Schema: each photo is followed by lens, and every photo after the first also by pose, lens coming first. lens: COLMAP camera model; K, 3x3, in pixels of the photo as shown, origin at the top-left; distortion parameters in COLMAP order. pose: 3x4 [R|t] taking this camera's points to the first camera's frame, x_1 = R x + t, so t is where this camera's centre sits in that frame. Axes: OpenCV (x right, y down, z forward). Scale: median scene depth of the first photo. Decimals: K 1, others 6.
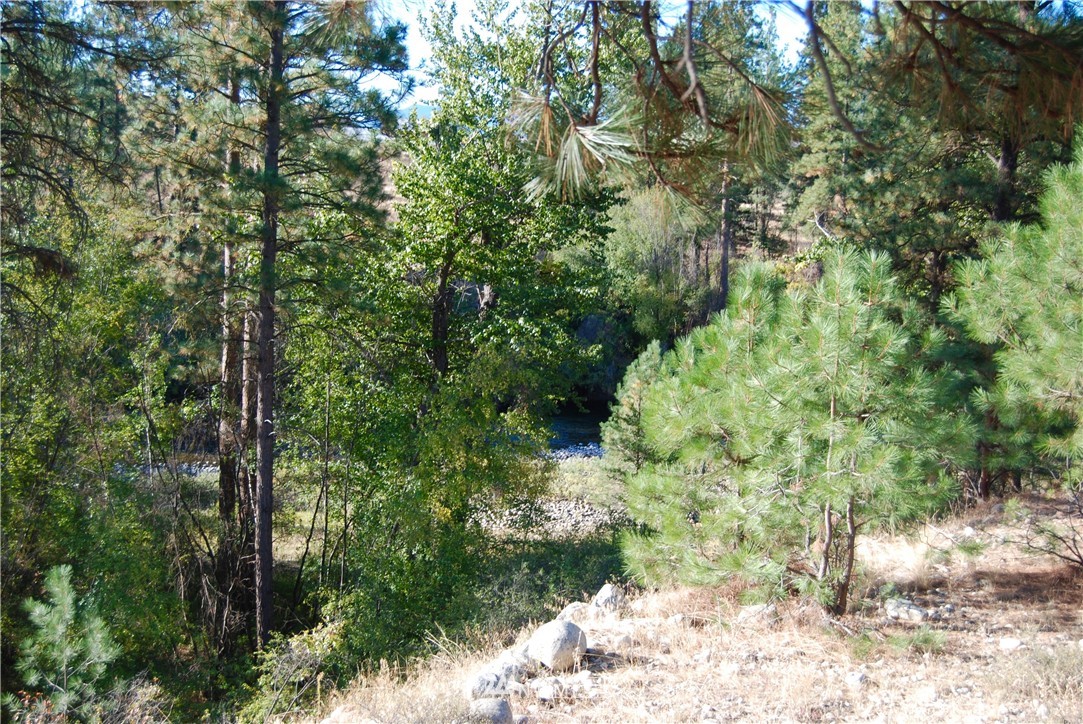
lens RADIAL K [[1479.9, 0, 541.5], [0, 1479.9, 362.0], [0, 0, 1]] dist [-0.015769, -0.030158]
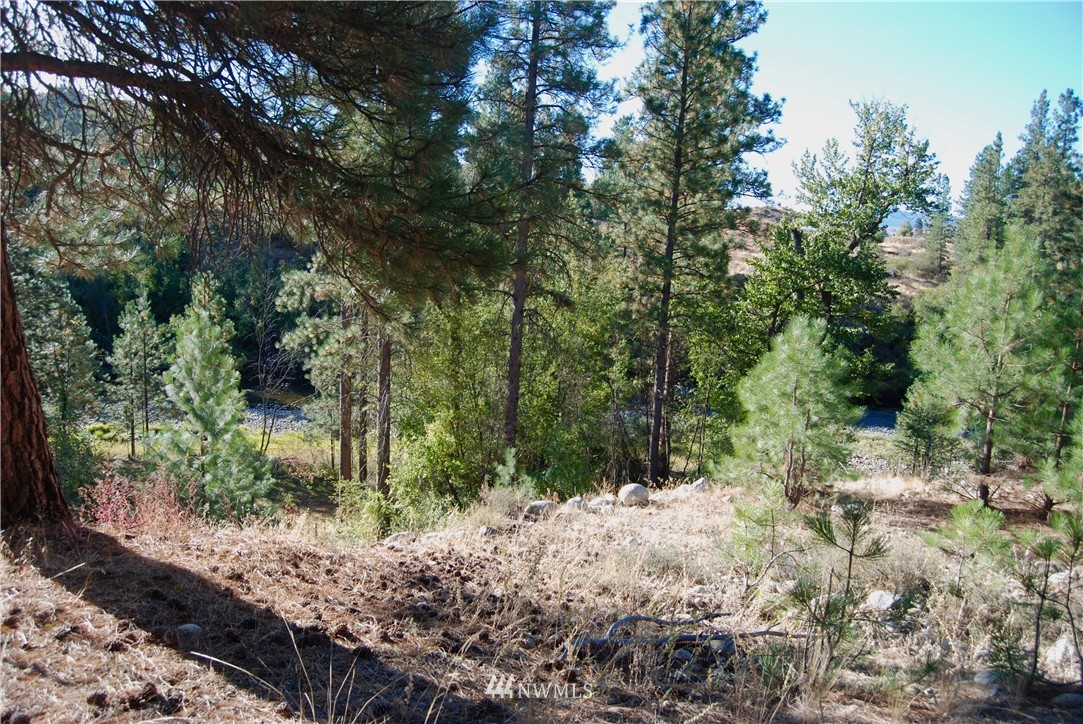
lens RADIAL K [[931.9, 0, 541.5], [0, 931.9, 362.0], [0, 0, 1]] dist [-0.057111, 0.005125]
pose [[0.893679, 0.068284, -0.443481, 0.167635], [-0.068368, 0.997535, 0.015820, -0.003244], [0.443468, 0.016182, 0.896144, -0.089746]]
